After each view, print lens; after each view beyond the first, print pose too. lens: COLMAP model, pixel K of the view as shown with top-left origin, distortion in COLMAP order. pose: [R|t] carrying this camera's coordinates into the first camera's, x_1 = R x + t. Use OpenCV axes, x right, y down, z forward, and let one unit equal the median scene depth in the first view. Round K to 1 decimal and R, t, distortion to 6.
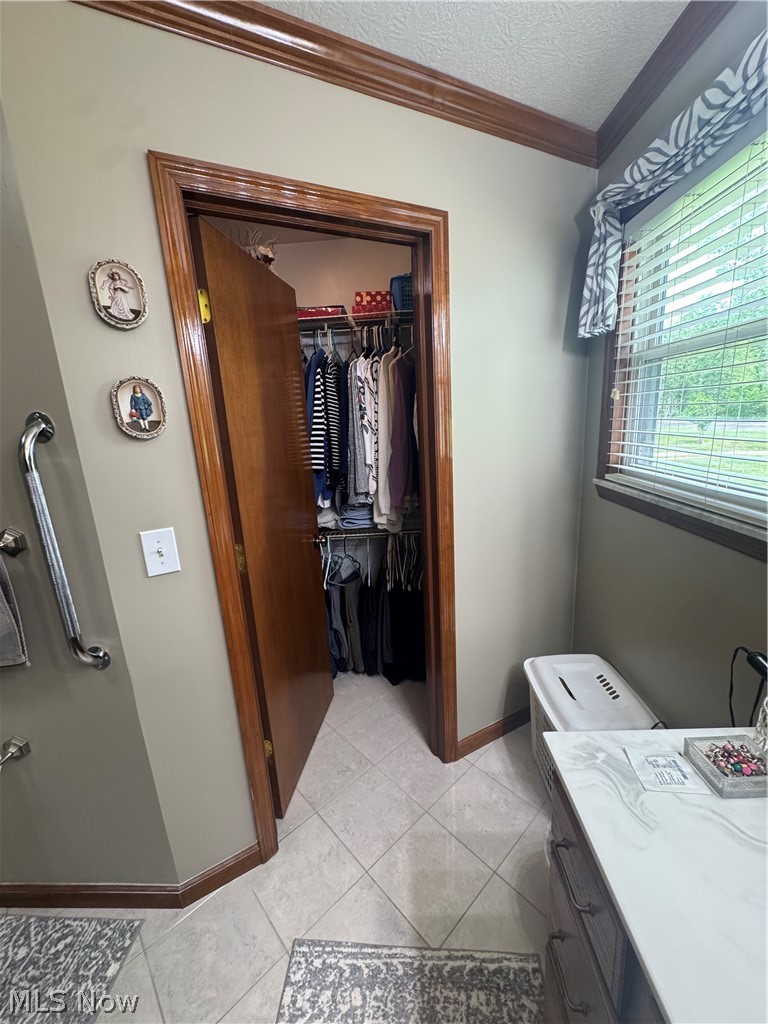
lens RADIAL K [[409.0, 0, 383.2], [0, 409.0, 512.2], [0, 0, 1]] dist [-0.000580, -0.000219]
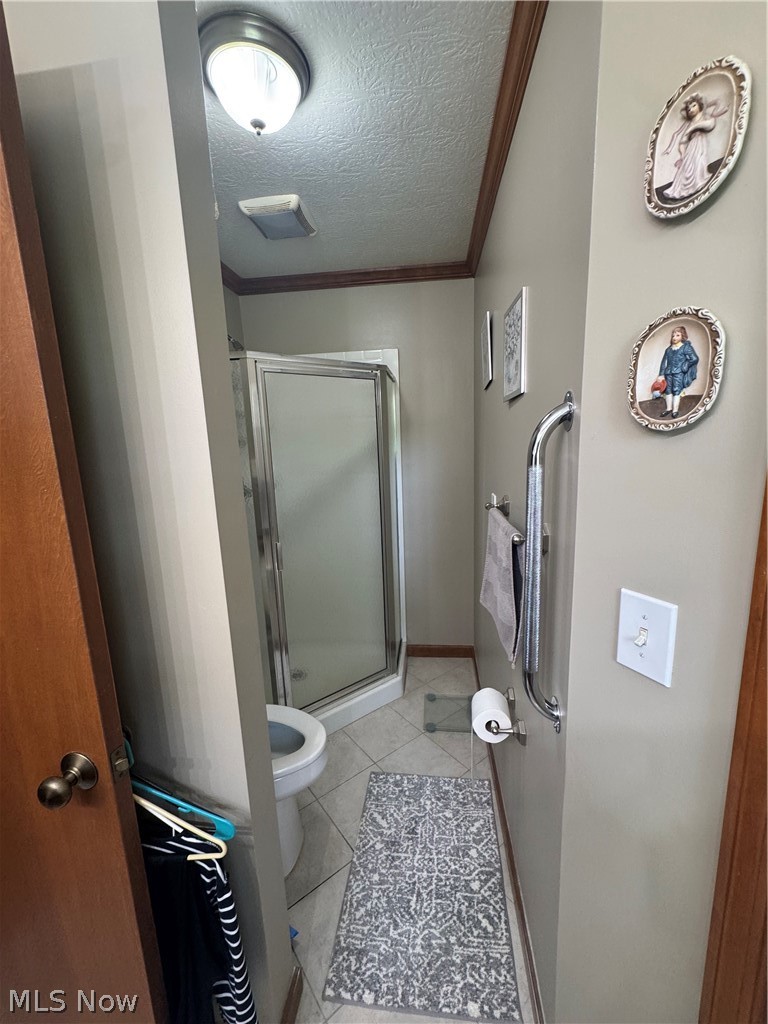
lens RADIAL K [[409.0, 0, 385.5], [0, 409.0, 510.4], [0, 0, 1]] dist [-0.000580, -0.000219]
pose [[-0.084681, 0.229864, -0.969532, -0.015973], [-0.191504, 0.951132, 0.242228, -0.129148], [0.977832, 0.206181, -0.036523, 0.629441]]
